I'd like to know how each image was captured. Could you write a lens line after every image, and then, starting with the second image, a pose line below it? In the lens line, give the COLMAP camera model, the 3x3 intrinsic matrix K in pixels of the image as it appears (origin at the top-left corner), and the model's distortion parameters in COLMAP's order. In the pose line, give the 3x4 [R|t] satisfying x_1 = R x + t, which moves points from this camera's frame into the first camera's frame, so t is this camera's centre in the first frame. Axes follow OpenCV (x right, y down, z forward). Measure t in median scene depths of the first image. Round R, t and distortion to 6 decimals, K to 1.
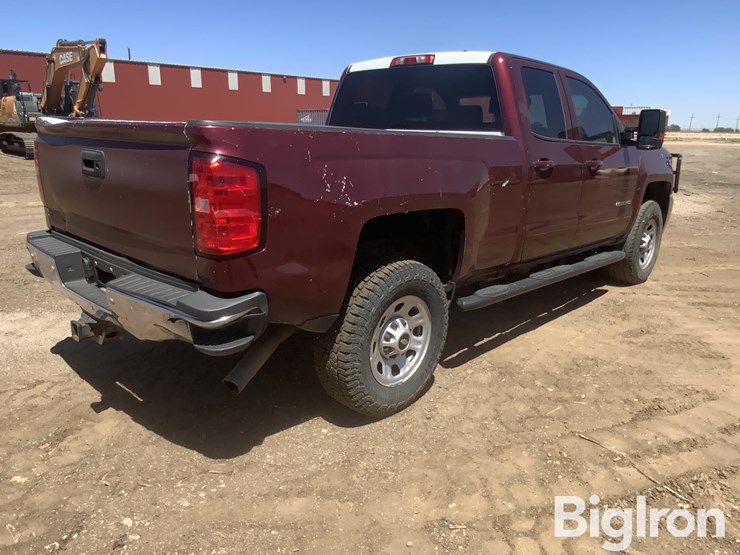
lens RADIAL K [[573.5, 0, 370.0], [0, 573.5, 277.5], [0, 0, 1]] dist [0.009638, 0.001496]
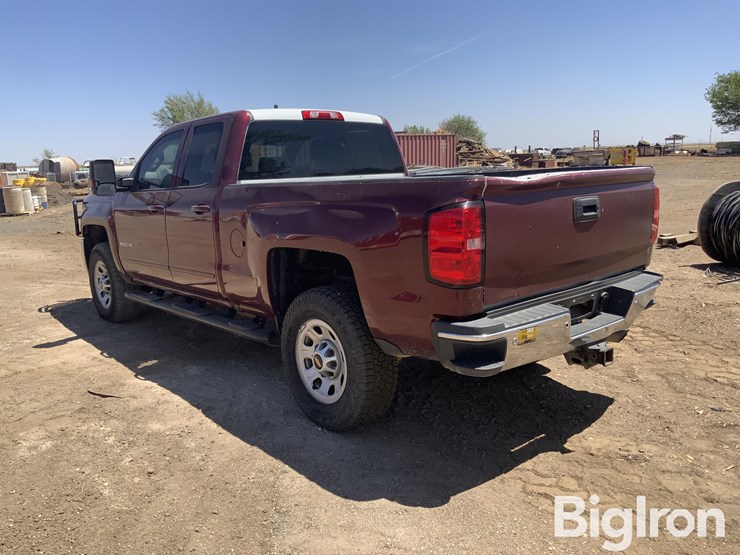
lens RADIAL K [[627.0, 0, 370.0], [0, 627.0, 277.5], [0, 0, 1]] dist [0.031771, -0.082396]
pose [[0.077678, -0.202887, 0.976116, -1.335915], [0.286283, 0.942380, 0.173093, -0.310844], [-0.954991, 0.266000, 0.131285, 0.972218]]
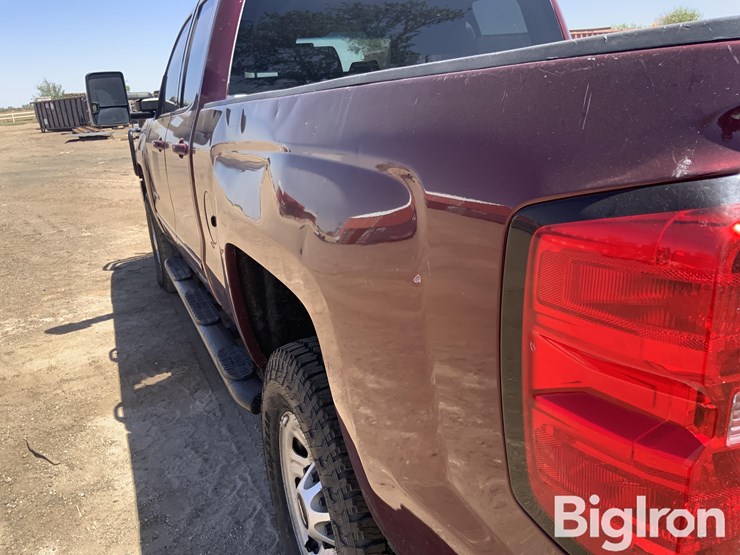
lens RADIAL K [[627.0, 0, 370.0], [0, 627.0, 277.5], [0, 0, 1]] dist [0.031771, -0.082396]
pose [[0.354262, -0.321466, 0.878156, -0.698962], [0.321852, 0.923601, 0.208262, -0.262241], [-0.878015, 0.208857, 0.430661, 0.952110]]
